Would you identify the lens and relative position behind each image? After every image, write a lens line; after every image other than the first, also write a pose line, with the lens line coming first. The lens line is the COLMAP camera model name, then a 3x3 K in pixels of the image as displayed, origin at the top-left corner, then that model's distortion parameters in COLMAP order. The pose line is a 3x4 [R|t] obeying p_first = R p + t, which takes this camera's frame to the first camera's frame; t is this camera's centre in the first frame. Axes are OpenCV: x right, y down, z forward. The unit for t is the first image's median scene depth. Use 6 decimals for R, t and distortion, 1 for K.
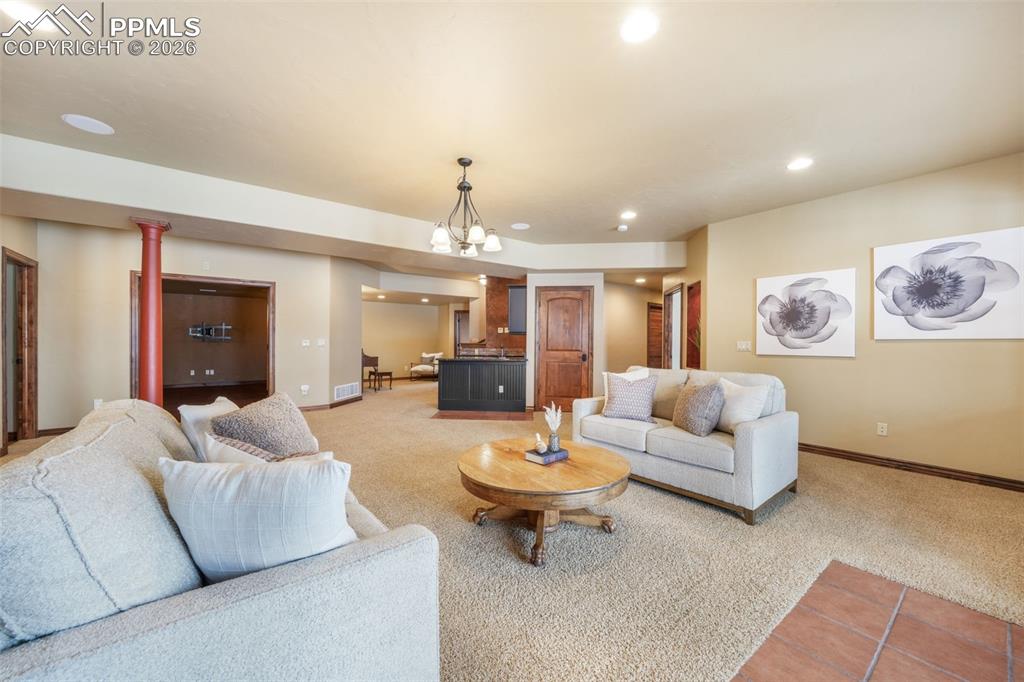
lens RADIAL K [[397.4, 0, 513.5], [0, 397.4, 339.9], [0, 0, 1]] dist [-0.003470, -0.000101]
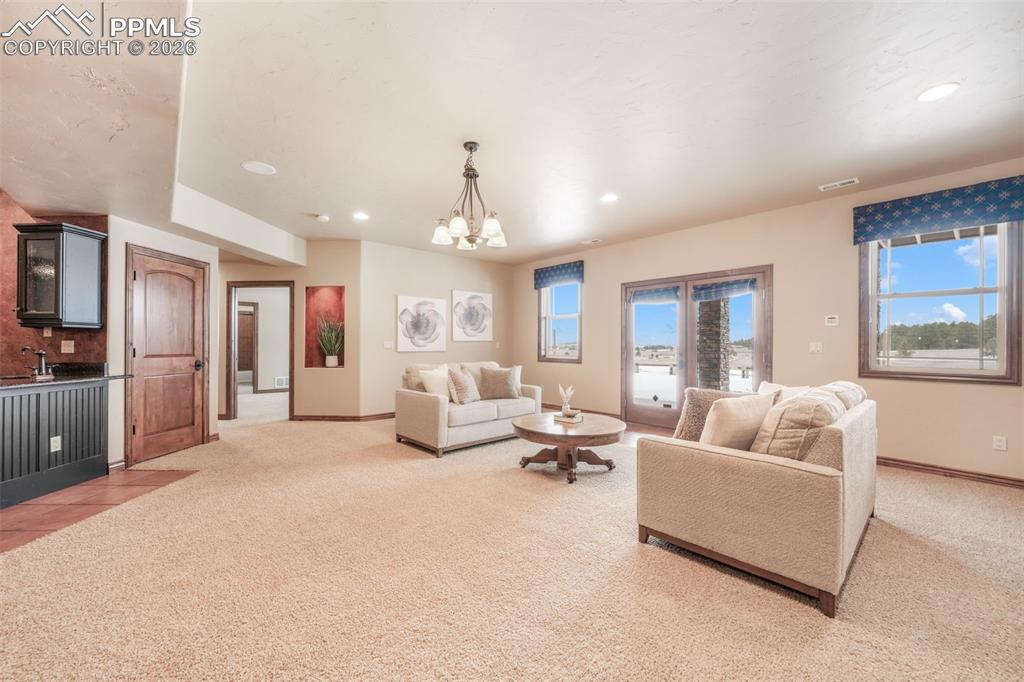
lens RADIAL K [[397.4, 0, 513.8], [0, 397.4, 342.8], [0, 0, 1]] dist [-0.003470, -0.000101]
pose [[-0.079456, -0.003728, 0.996831, -0.551470], [-0.006434, 0.999974, 0.003227, 0.000239], [-0.996818, -0.006157, -0.079477, 0.511687]]
